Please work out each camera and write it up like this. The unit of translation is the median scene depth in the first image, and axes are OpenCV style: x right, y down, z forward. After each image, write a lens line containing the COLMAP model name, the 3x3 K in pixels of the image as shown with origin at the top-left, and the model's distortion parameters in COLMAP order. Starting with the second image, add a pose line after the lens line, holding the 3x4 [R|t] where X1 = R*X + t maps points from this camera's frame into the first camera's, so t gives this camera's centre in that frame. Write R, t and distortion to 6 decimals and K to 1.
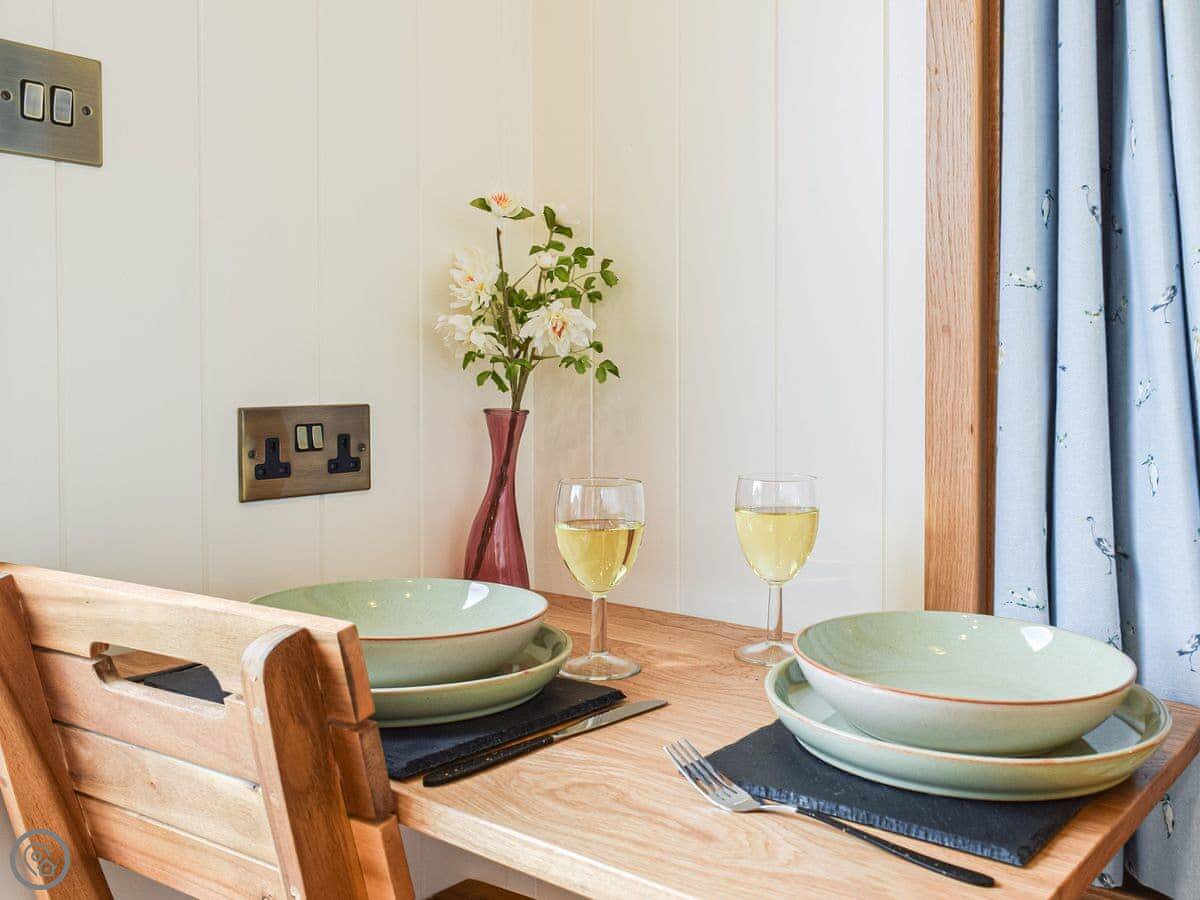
lens RADIAL K [[1159.9, 0, 605.0], [0, 1159.9, 428.7], [0, 0, 1]] dist [-0.064469, -0.003891]
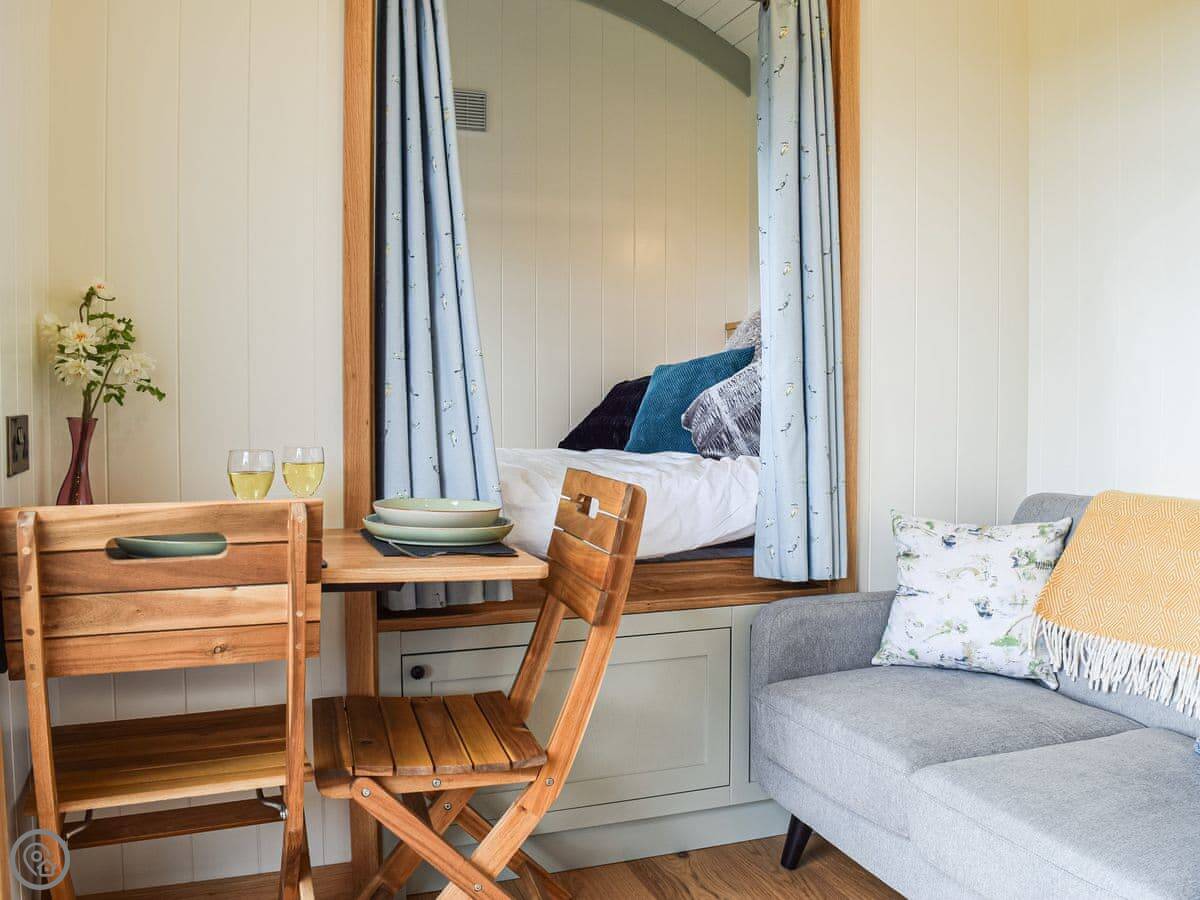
lens RADIAL K [[1159.9, 0, 605.0], [0, 1159.9, 428.7], [0, 0, 1]] dist [-0.064469, -0.003891]
pose [[0.541091, -0.020867, 0.840705, -1.208560], [0.030530, 0.999521, 0.005159, 0.014603], [-0.840410, 0.022876, 0.541469, -0.530683]]
